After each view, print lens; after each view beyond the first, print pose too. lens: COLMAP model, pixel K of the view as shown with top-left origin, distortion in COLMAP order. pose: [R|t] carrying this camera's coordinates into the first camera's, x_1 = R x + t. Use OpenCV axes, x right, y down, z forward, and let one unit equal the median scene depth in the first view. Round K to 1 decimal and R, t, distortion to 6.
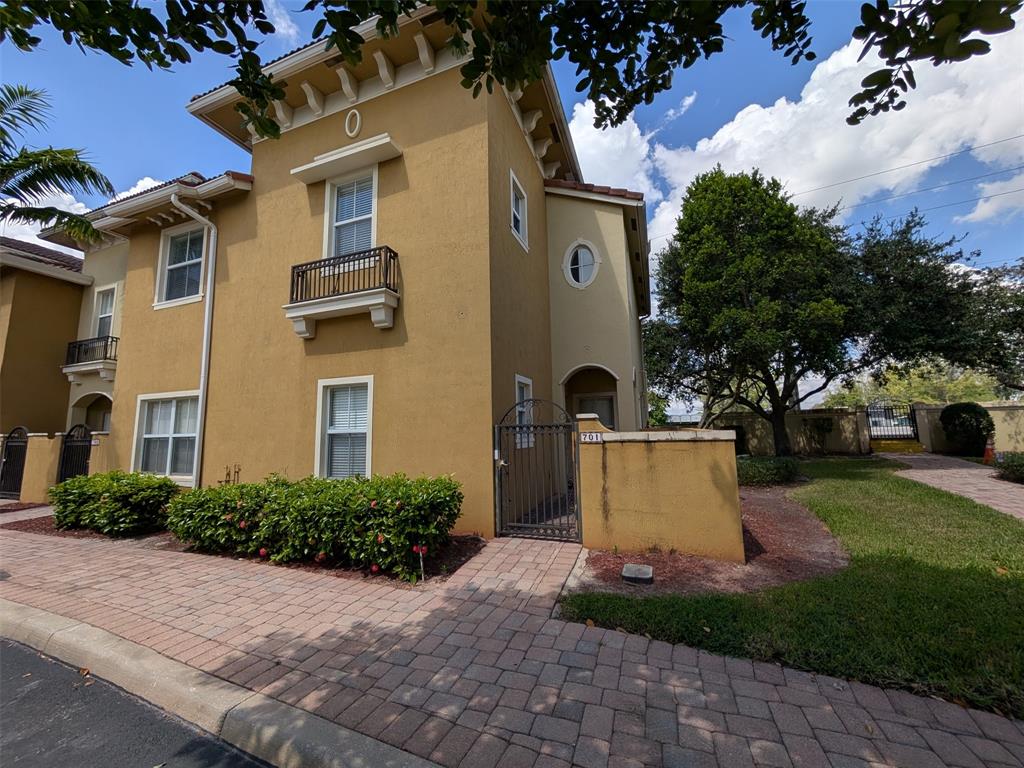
lens RADIAL K [[389.0, 0, 512.0], [0, 389.0, 384.0], [0, 0, 1]] dist [0.001176, 0.000073]
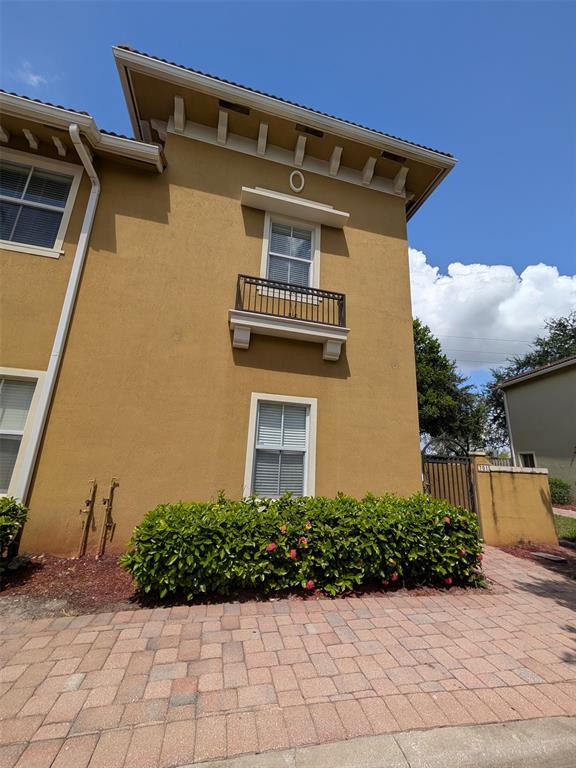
lens RADIAL K [[291.7, 0, 293.1], [0, 291.7, 384.5], [0, 0, 1]] dist [0.001176, 0.000073]
pose [[0.825037, 0.195719, 0.530101, -0.848624], [-0.135138, 0.979220, -0.151212, 0.071111], [-0.548681, 0.053118, 0.834343, 0.342181]]
